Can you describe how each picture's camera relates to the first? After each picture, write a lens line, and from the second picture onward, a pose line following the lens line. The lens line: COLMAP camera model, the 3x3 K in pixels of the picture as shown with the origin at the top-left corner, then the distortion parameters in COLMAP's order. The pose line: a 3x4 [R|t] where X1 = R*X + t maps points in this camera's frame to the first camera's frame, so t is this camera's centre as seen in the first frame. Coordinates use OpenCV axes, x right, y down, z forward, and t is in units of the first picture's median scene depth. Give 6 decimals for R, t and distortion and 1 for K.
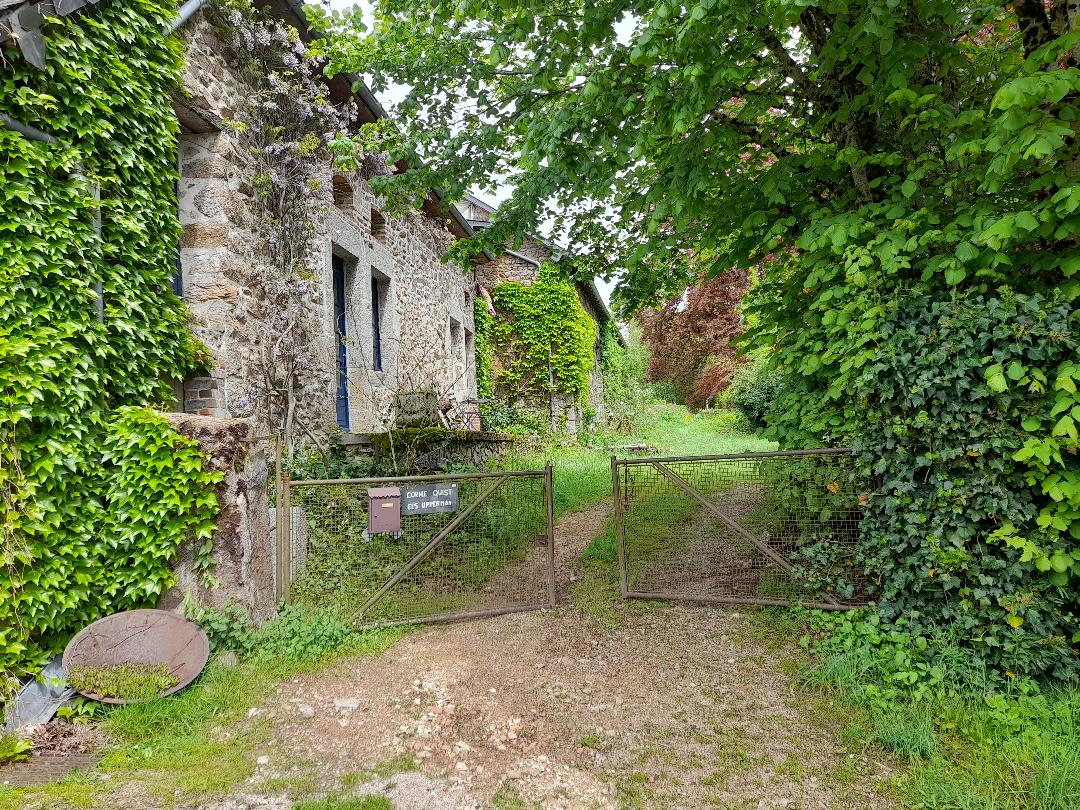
lens RADIAL K [[783.4, 0, 540.0], [0, 783.4, 405.0], [0, 0, 1]] dist [0.050559, -0.033931]
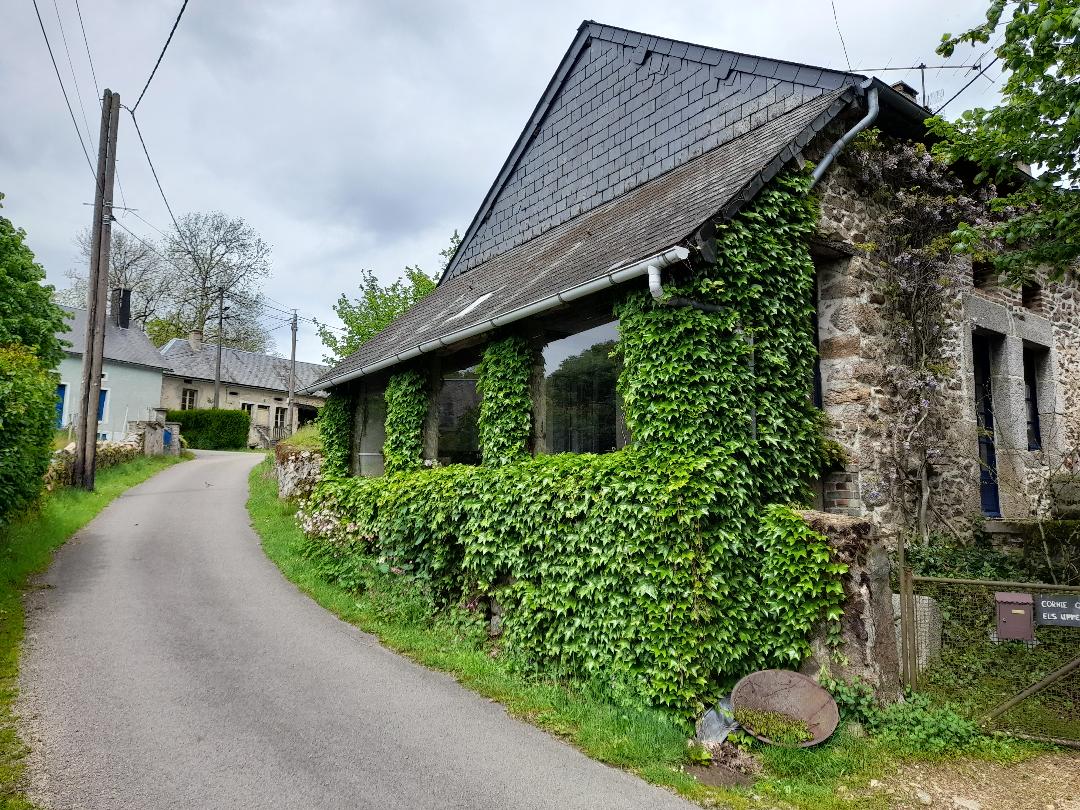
lens RADIAL K [[783.4, 0, 540.0], [0, 783.4, 405.0], [0, 0, 1]] dist [0.050559, -0.033931]
pose [[0.694109, -0.041053, -0.718699, 0.134771], [-0.003838, 0.998147, -0.060721, -0.078756], [0.719860, 0.044905, 0.692665, -0.154972]]
